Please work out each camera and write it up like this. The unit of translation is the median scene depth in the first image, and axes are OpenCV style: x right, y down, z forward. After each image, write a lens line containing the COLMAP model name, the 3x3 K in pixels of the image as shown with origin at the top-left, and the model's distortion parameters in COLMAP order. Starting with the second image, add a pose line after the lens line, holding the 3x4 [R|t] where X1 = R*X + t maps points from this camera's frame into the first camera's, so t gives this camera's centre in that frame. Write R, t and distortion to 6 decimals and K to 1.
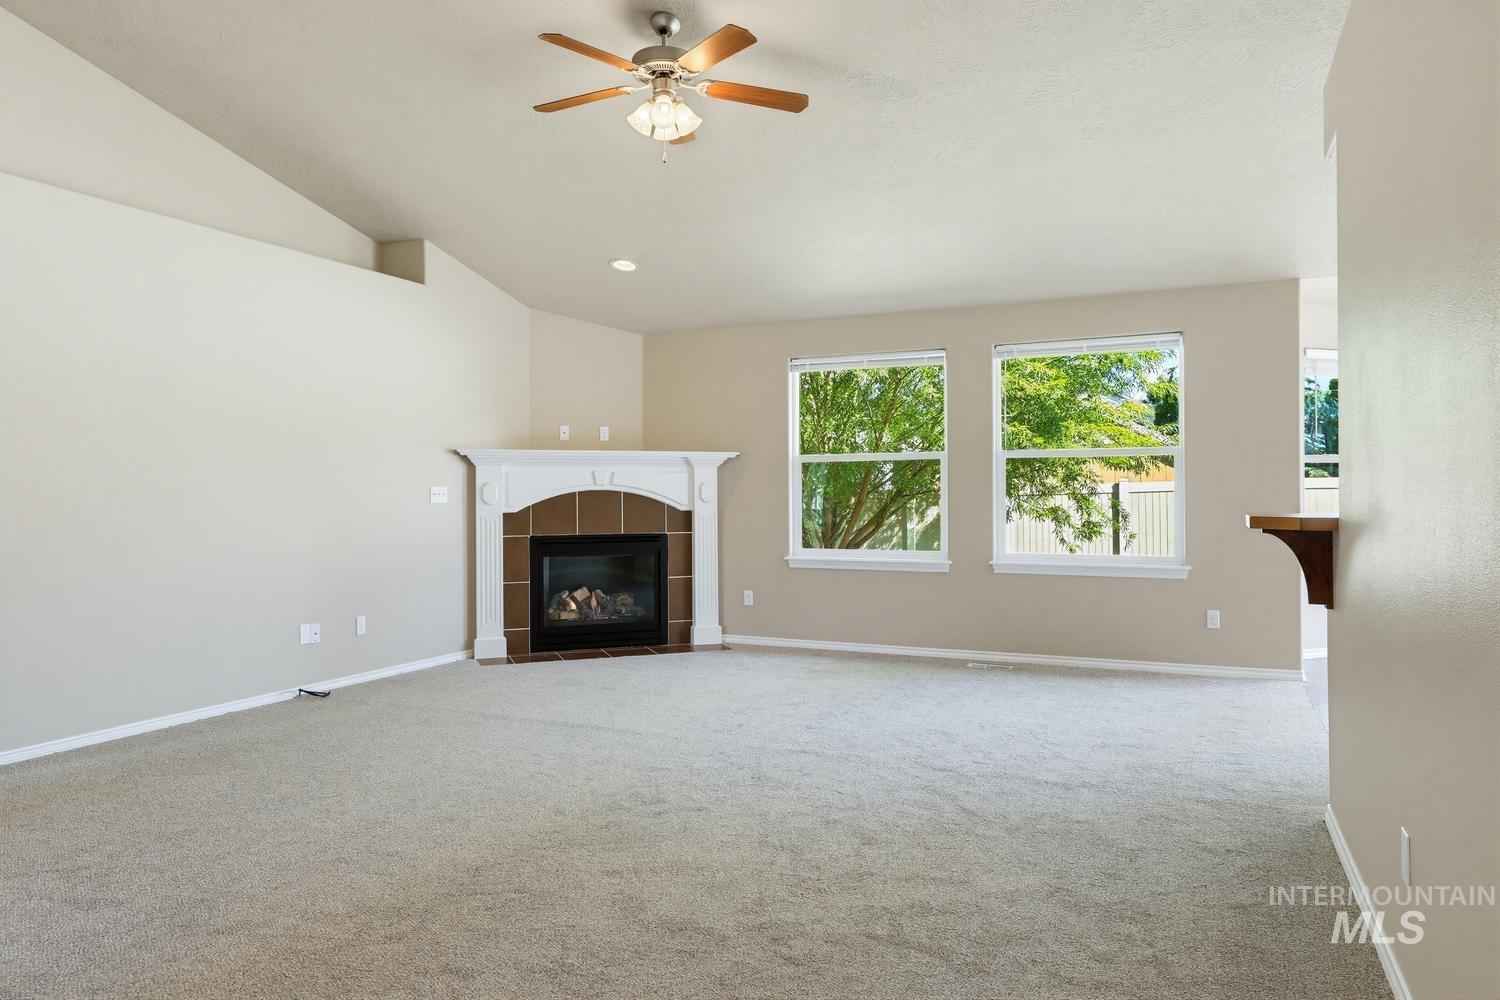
lens RADIAL K [[973.6, 0, 756.4], [0, 973.6, 503.9], [0, 0, 1]] dist [0.009032, 0.002068]
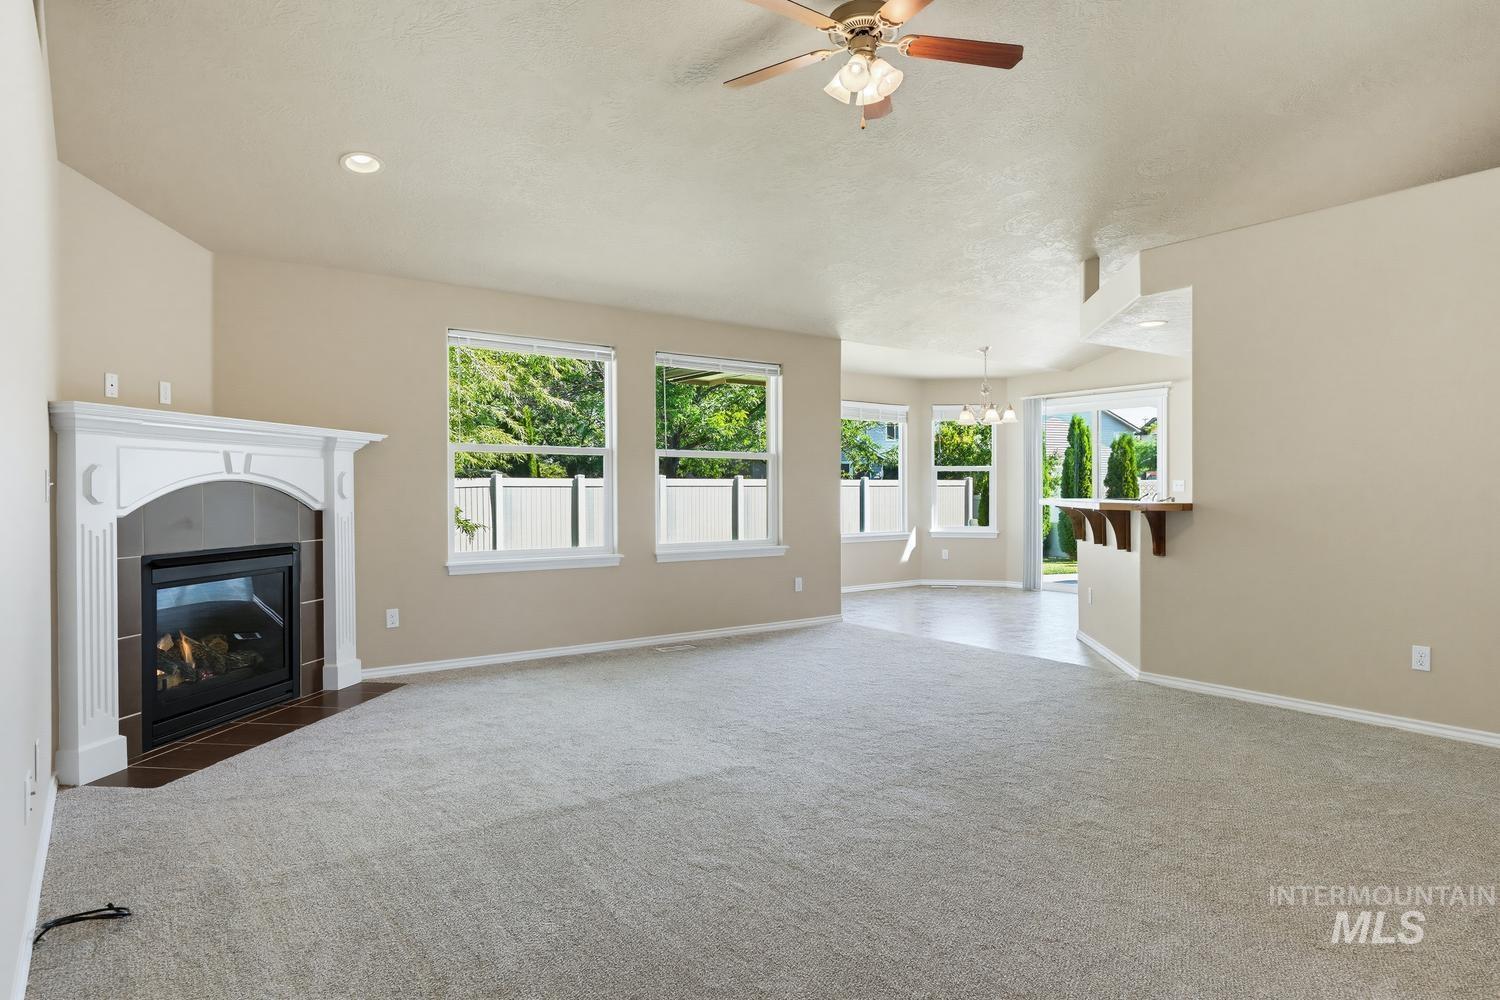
lens RADIAL K [[891.9, 0, 742.9], [0, 891.9, 496.8], [0, 0, 1]] dist [0.011386, -0.005987]
pose [[0.478255, -0.000022, 0.878221, -0.535082], [0.012670, 0.999896, -0.006875, 0.005759], [-0.878129, 0.014415, 0.478206, 0.413777]]
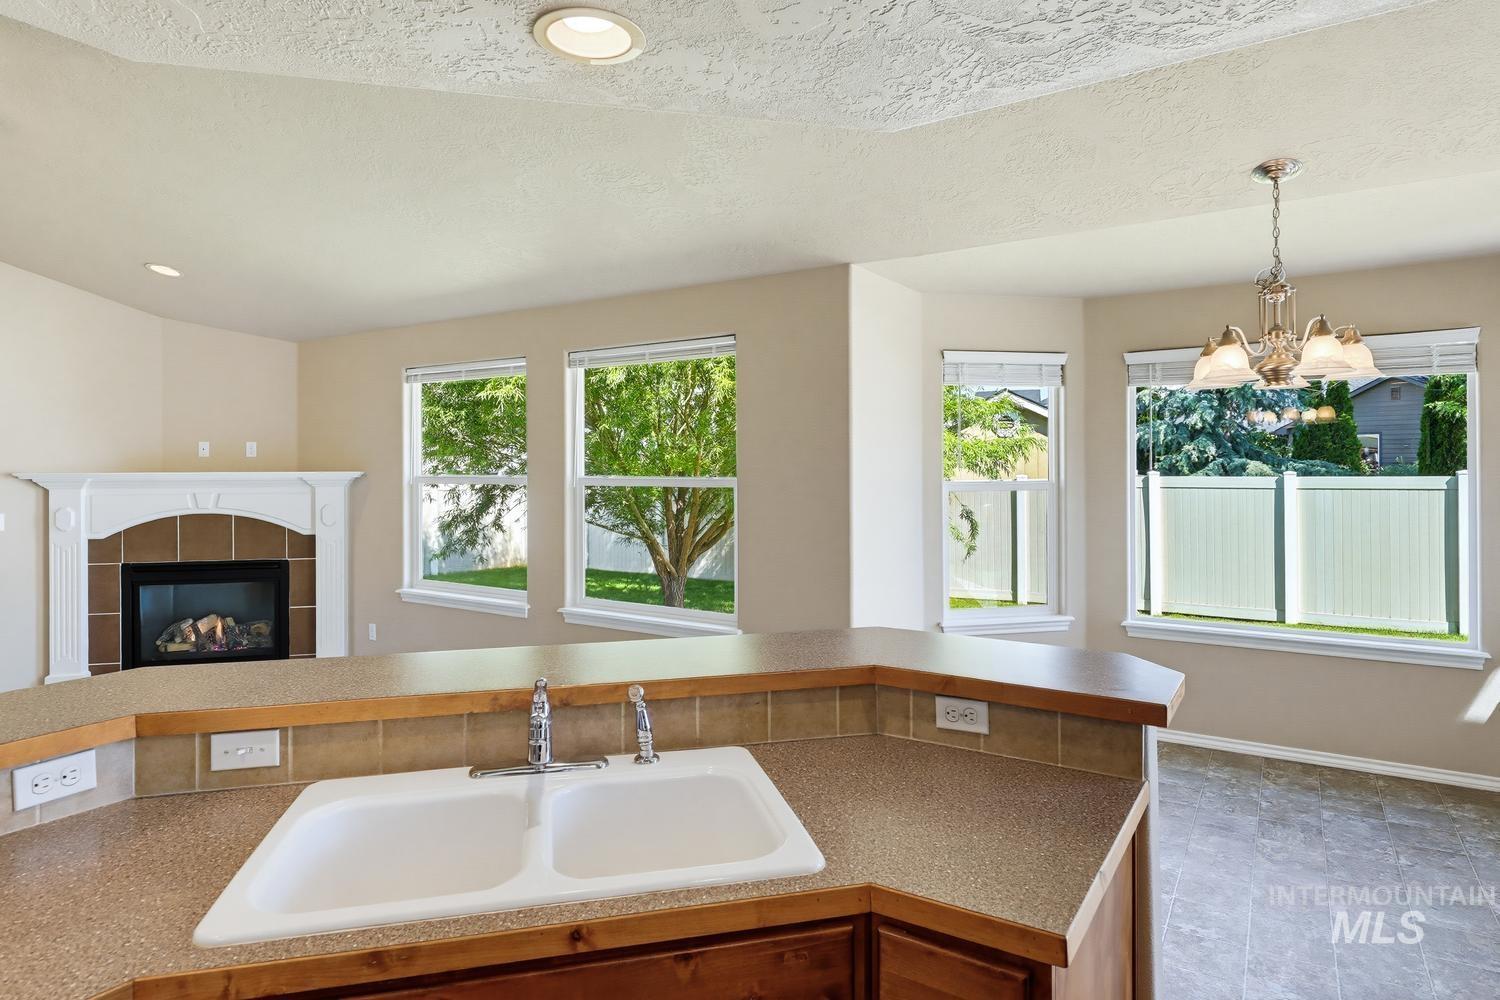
lens RADIAL K [[837.1, 0, 771.7], [0, 837.1, 463.1], [0, 0, 1]] dist [0.005997, 0.001049]
pose [[0.990275, 0.001201, -0.139116, 0.491808], [-0.002161, 0.999975, -0.006752, -0.058859], [0.139105, 0.006987, 0.990253, 0.288263]]
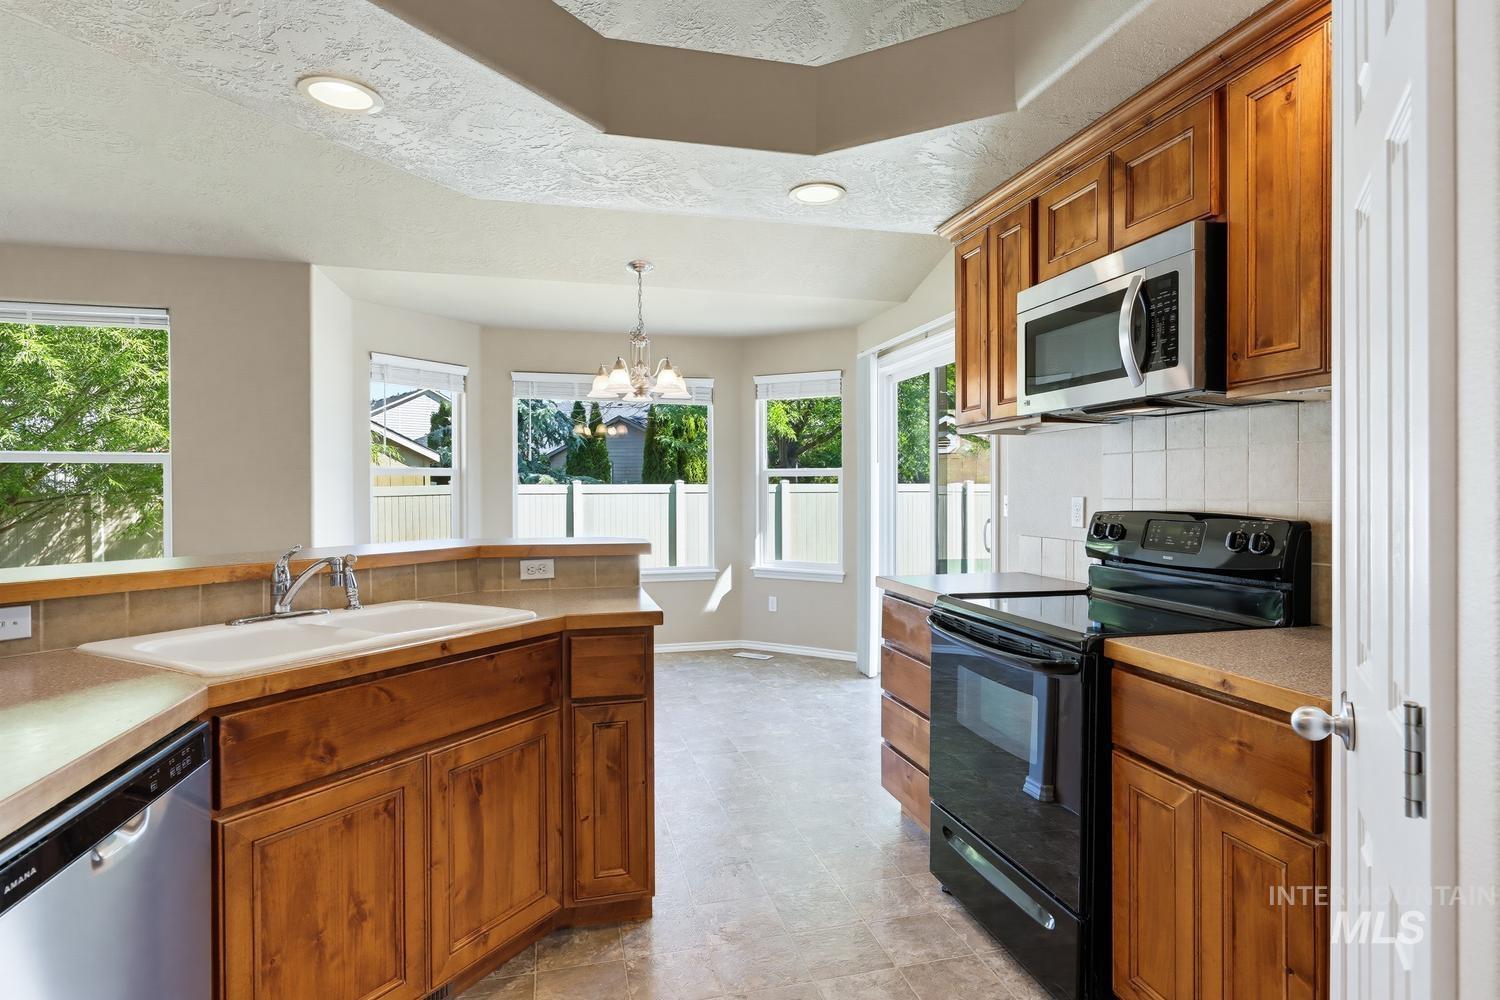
lens RADIAL K [[837.1, 0, 764.8], [0, 837.1, 492.7], [0, 0, 1]] dist [0.005997, 0.001049]
pose [[0.769470, 0.003900, 0.638670, 0.327787], [0.003040, 0.999948, -0.009768, -0.016734], [-0.638675, 0.009458, 0.769418, 0.148375]]
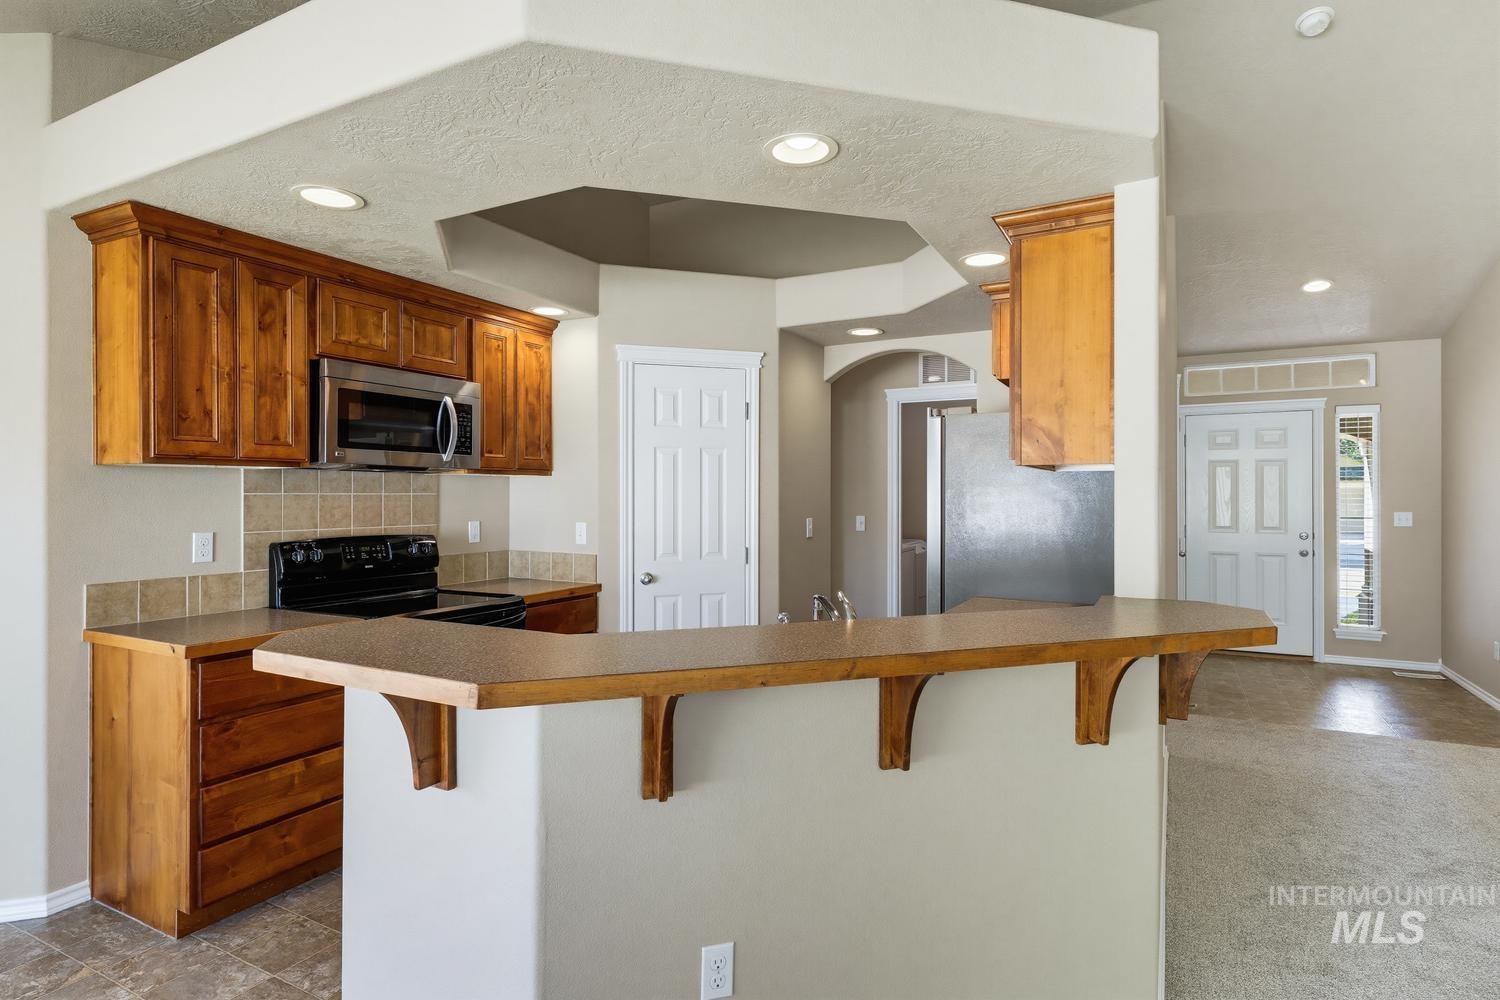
lens RADIAL K [[785.9, 0, 772.7], [0, 785.9, 494.9], [0, 0, 1]] dist [0.004871, -0.000464]
pose [[-0.999114, 0.005150, 0.041758, 0.408046], [0.005485, 0.999954, 0.007914, -0.037834], [-0.041715, 0.008136, -0.999096, 0.767053]]
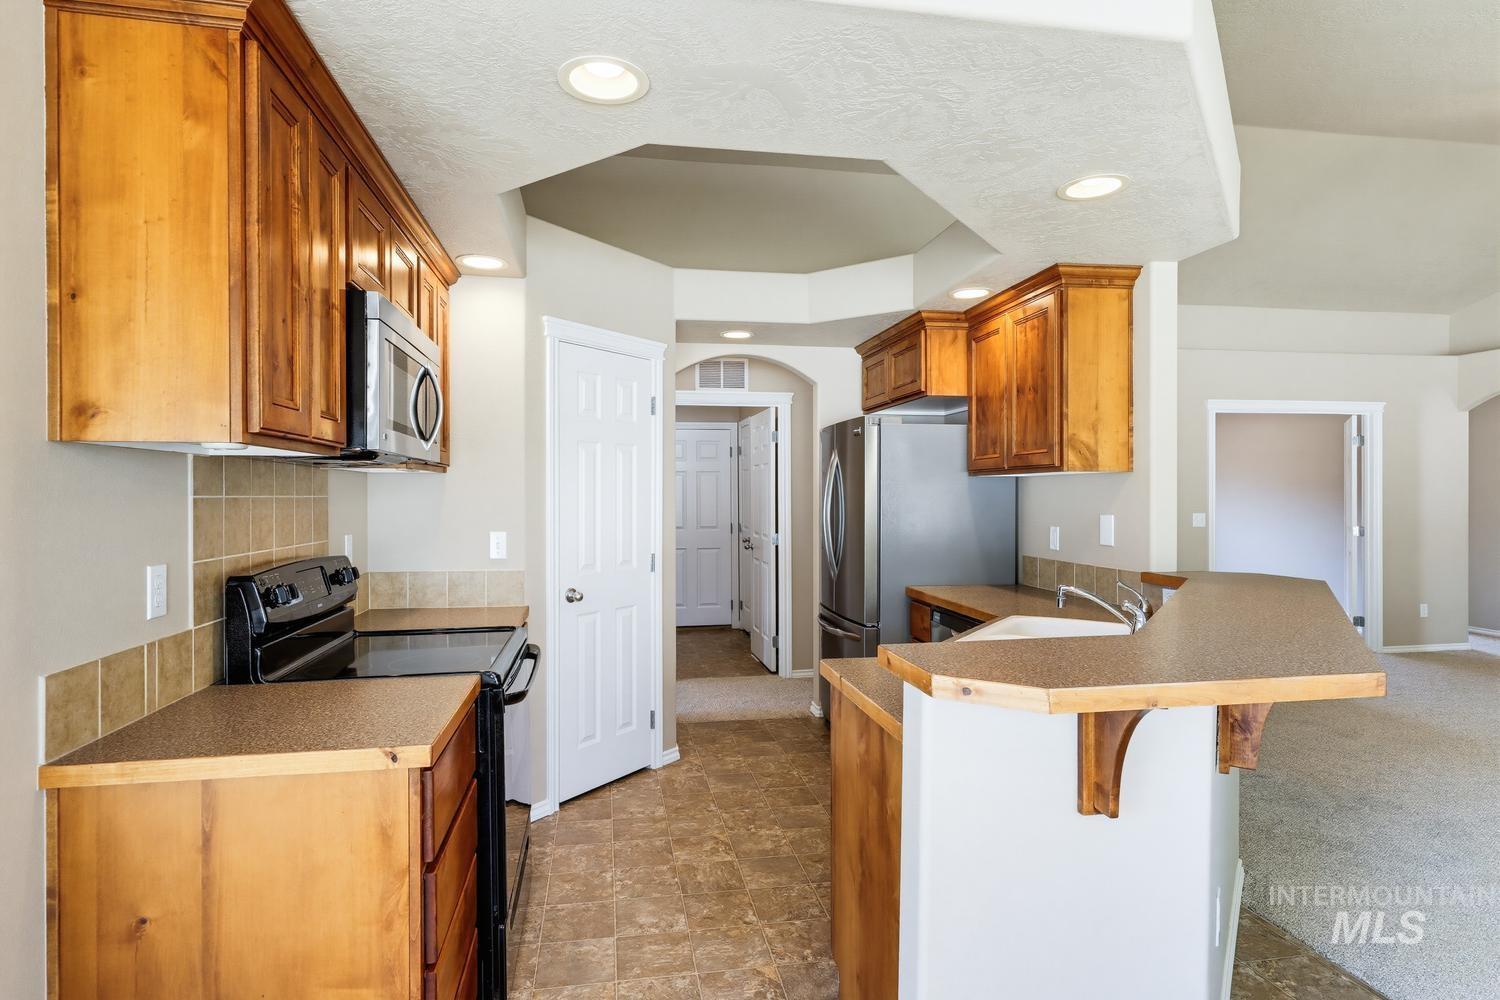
lens RADIAL K [[796.3, 0, 726.0], [0, 796.3, 496.4], [0, 0, 1]] dist [0.013163, -0.004339]
pose [[-0.818940, 0.007850, -0.573826, 0.736543], [0.000964, 0.999924, 0.012303, -0.039766], [0.573879, 0.009523, -0.818885, 0.654888]]
